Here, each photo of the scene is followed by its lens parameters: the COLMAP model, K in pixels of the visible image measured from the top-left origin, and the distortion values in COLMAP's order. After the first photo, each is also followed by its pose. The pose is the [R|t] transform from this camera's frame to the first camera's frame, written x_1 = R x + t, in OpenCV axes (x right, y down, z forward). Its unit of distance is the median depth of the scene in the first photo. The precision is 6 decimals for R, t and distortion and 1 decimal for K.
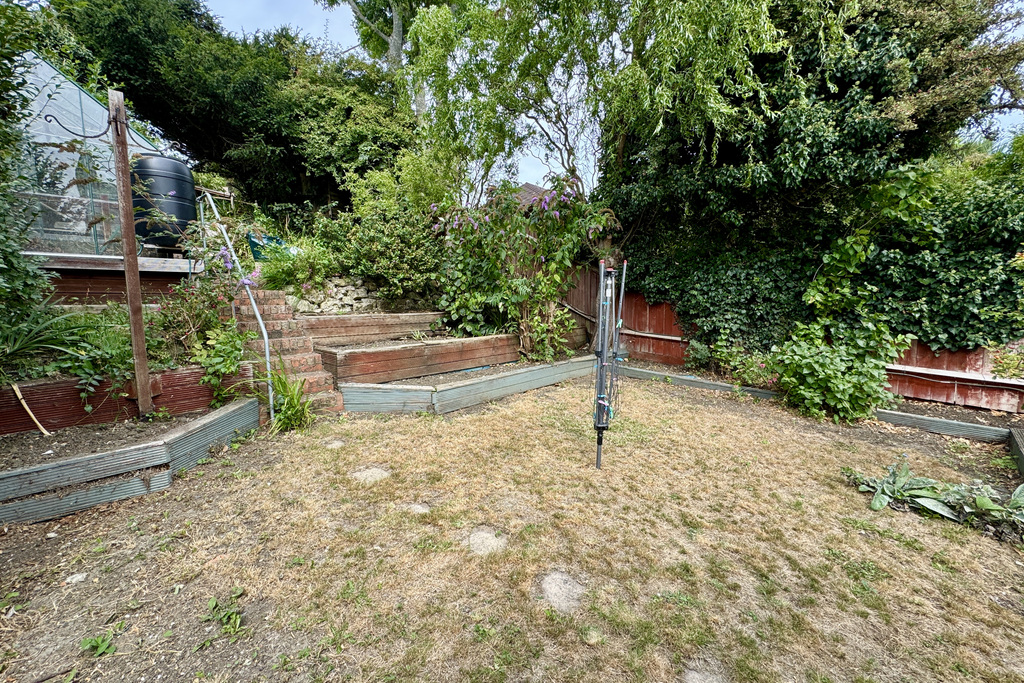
lens RADIAL K [[408.9, 0, 512.0], [0, 408.9, 341.5], [0, 0, 1]] dist [-0.001818, -0.000174]
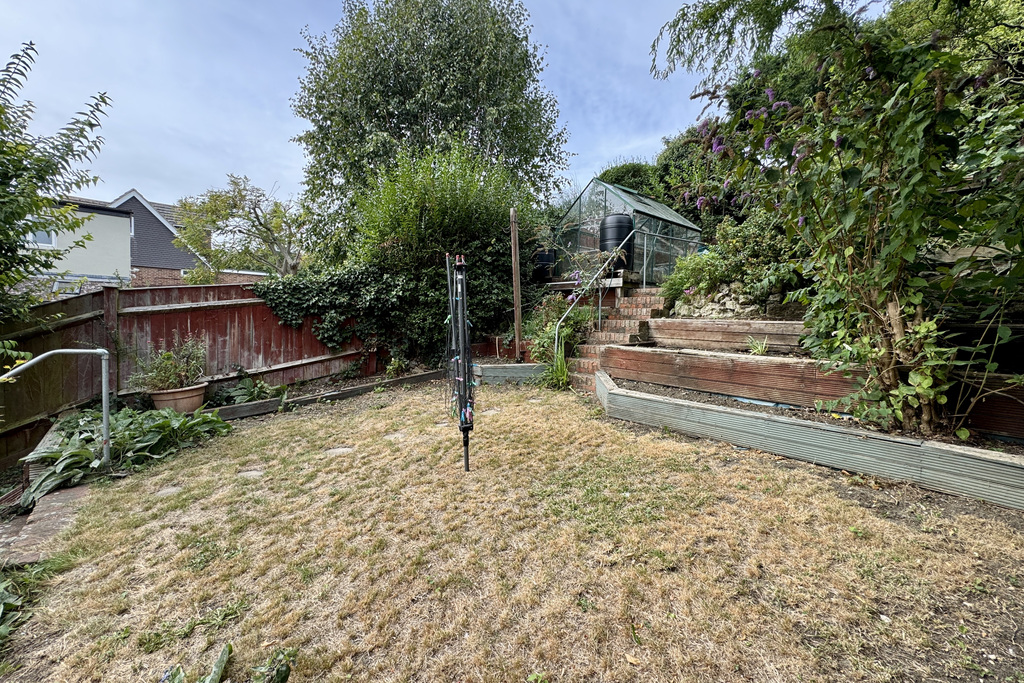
lens RADIAL K [[408.9, 0, 512.0], [0, 408.9, 341.5], [0, 0, 1]] dist [-0.001818, -0.000174]
pose [[-0.117715, 0.078433, -0.989945, 0.658865], [-0.113691, 0.989257, 0.091898, -0.051578], [0.986518, 0.123365, -0.107534, 0.674783]]
